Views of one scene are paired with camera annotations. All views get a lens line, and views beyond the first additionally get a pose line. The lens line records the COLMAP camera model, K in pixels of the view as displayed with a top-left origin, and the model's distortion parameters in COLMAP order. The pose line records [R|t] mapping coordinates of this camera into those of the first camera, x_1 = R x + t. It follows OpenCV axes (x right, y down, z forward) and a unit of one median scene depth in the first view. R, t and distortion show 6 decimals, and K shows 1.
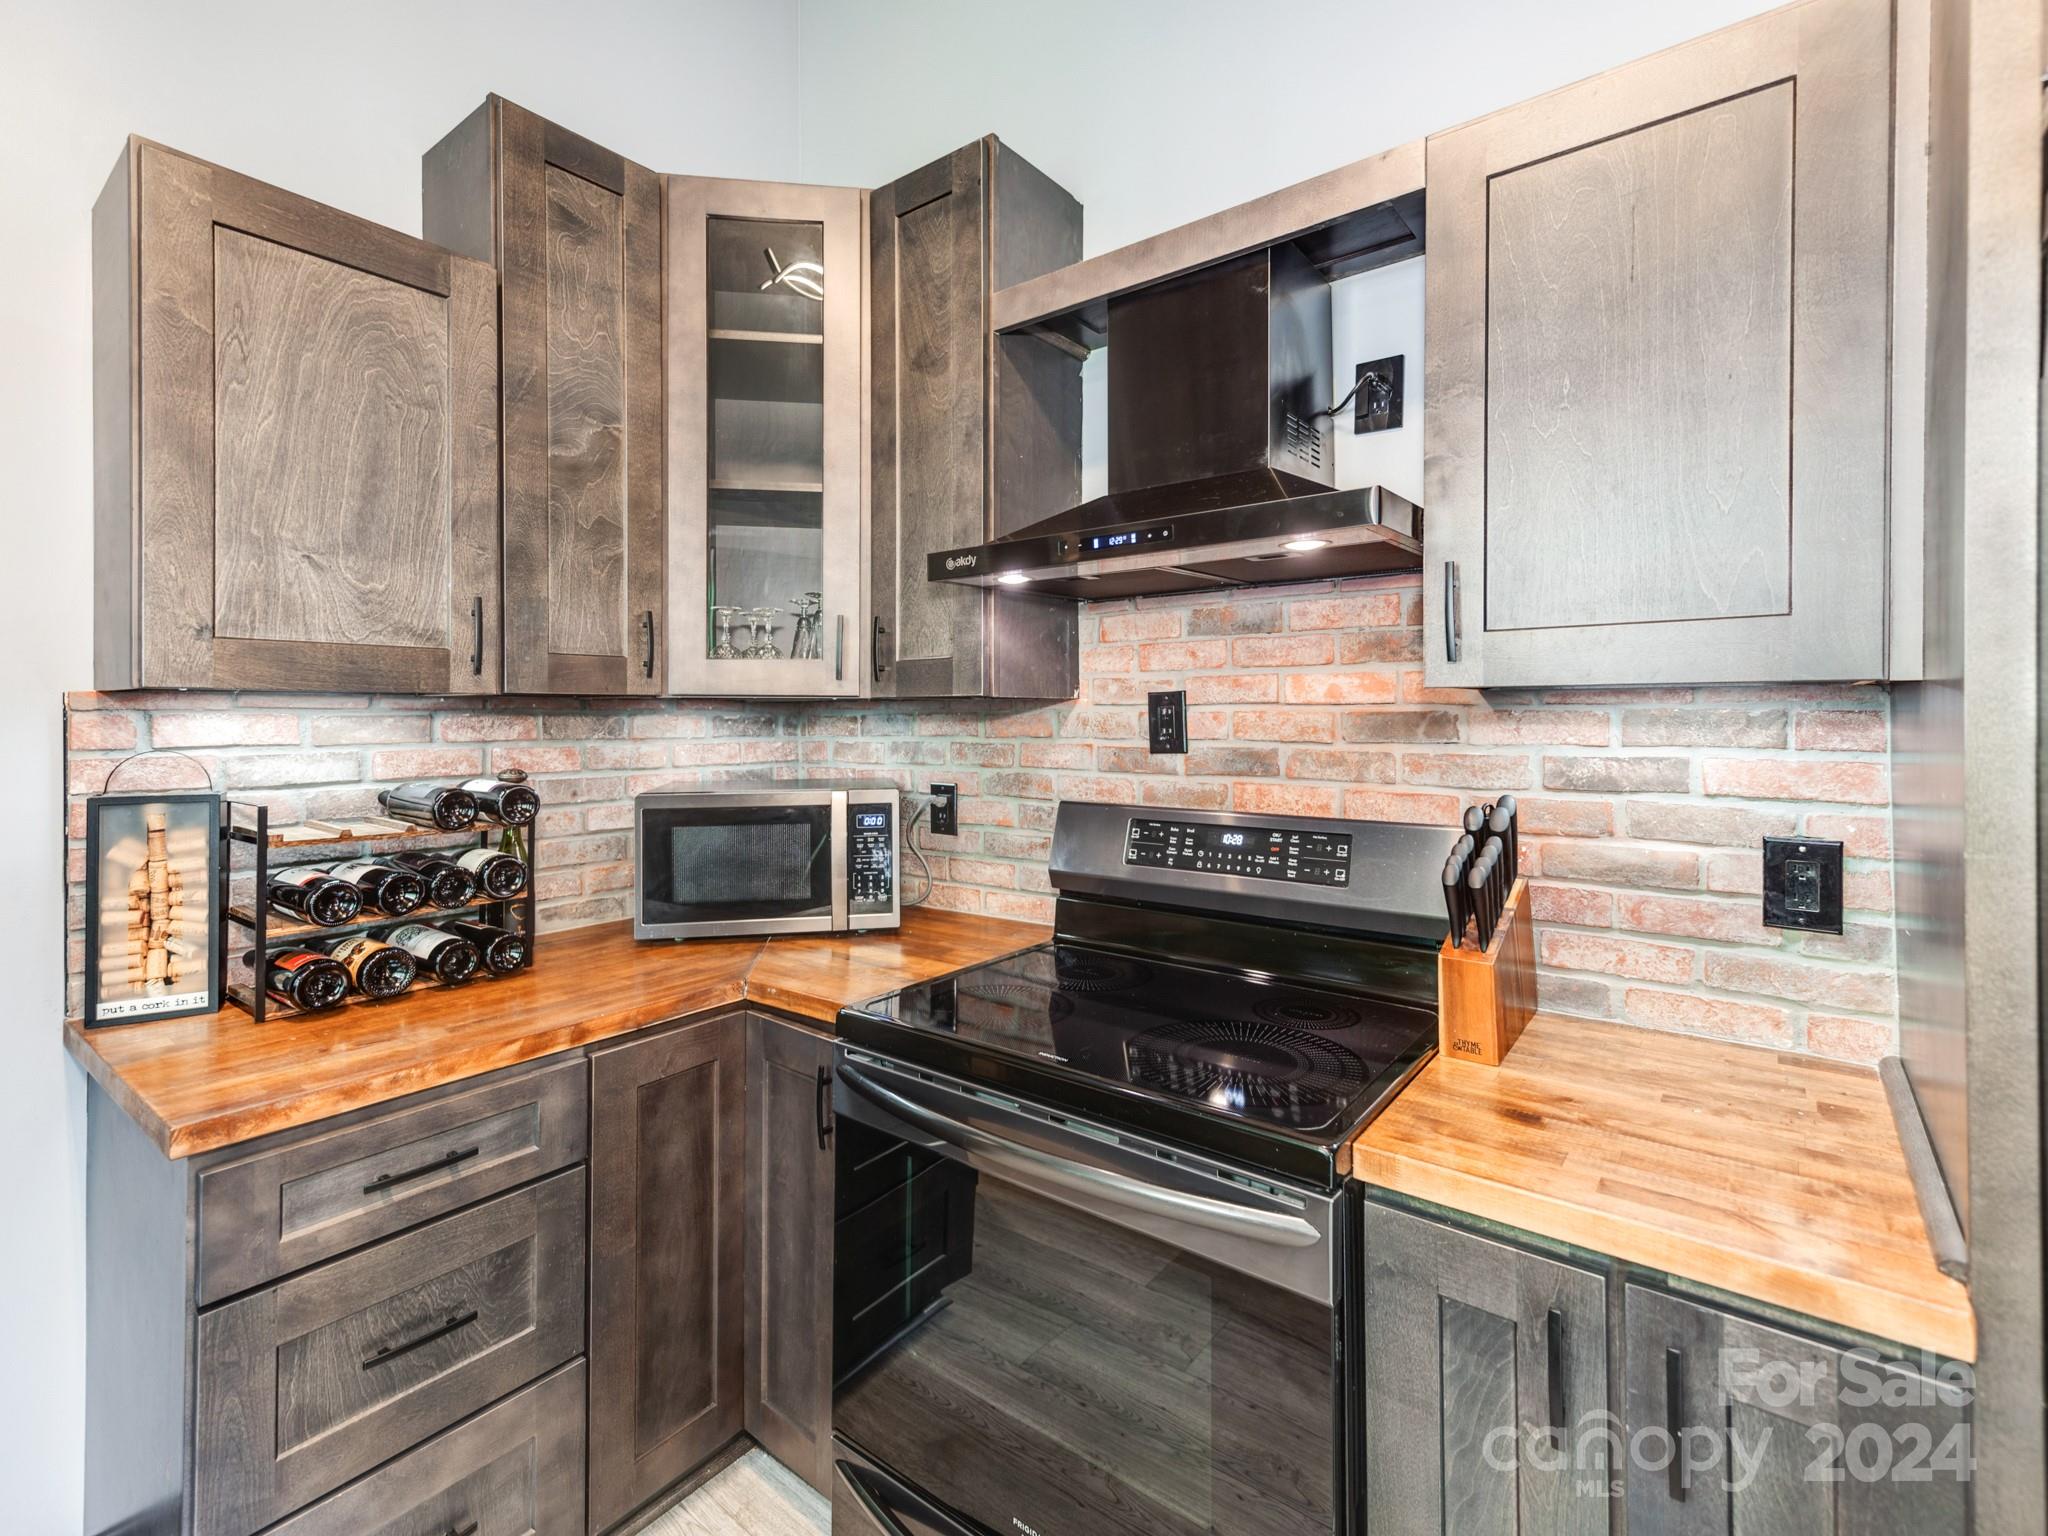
lens RADIAL K [[966.0, 0, 1015.6], [0, 966.0, 714.6], [0, 0, 1]] dist [0.004313, -0.000009]
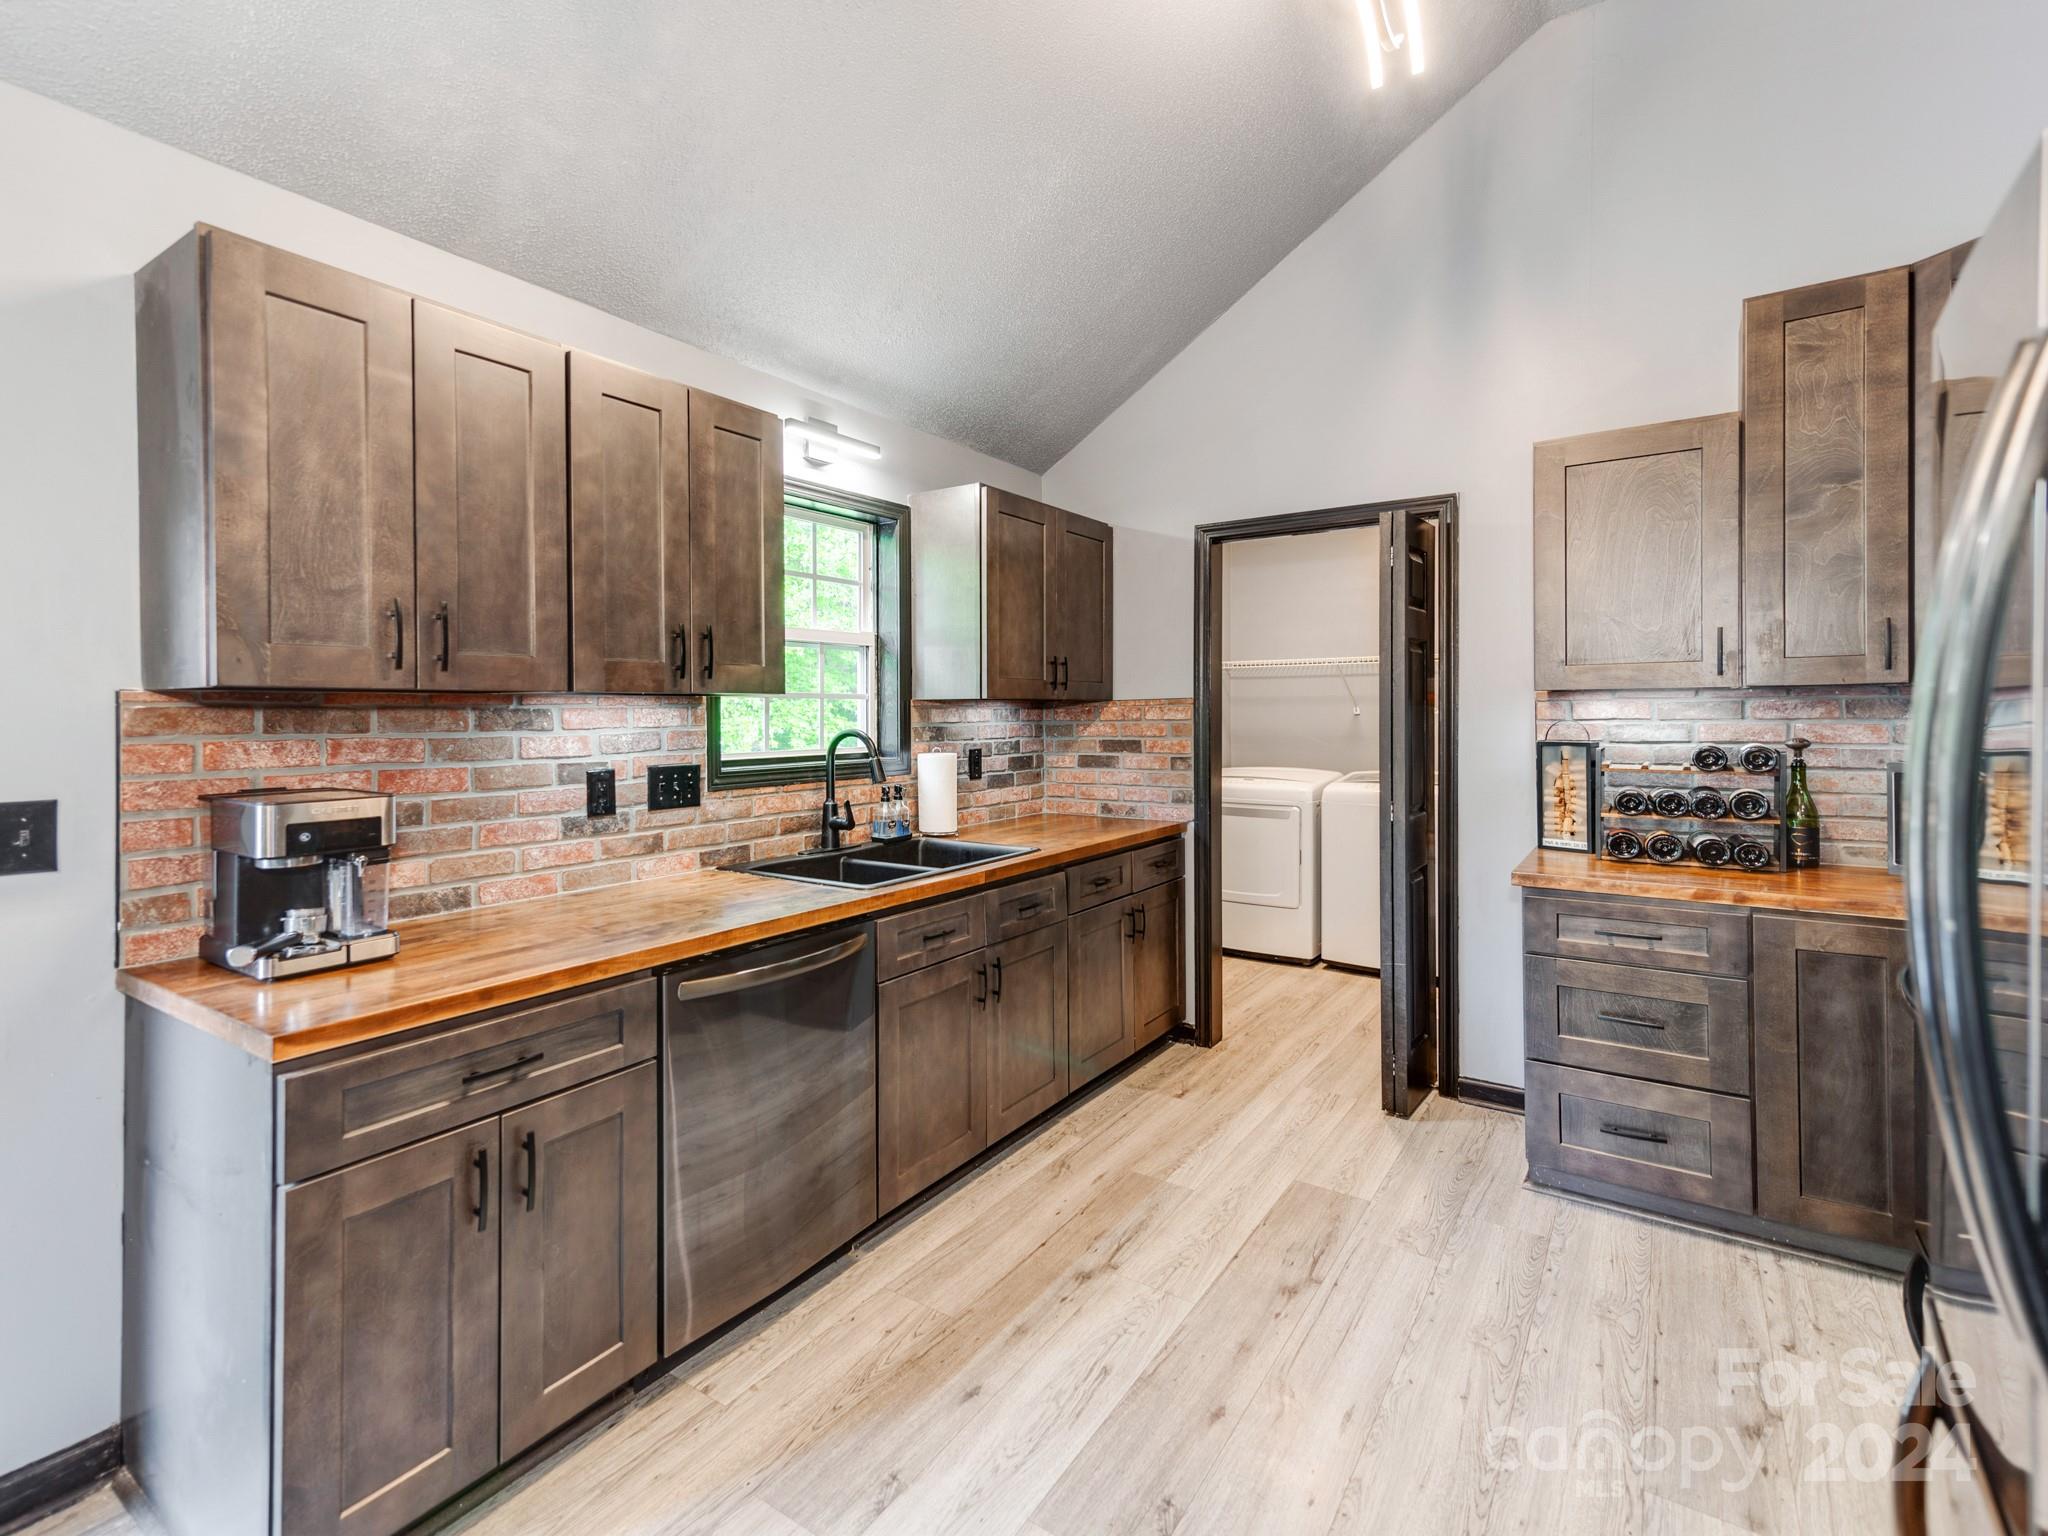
lens RADIAL K [[1005.6, 0, 923.3], [0, 1005.6, 718.7], [0, 0, 1]] dist [0.026869, 0.000141]
pose [[0.016248, 0.005139, -0.999855, 1.172299], [0.011325, 0.999922, 0.005324, 0.006241], [0.999804, -0.011410, 0.016189, -0.370496]]
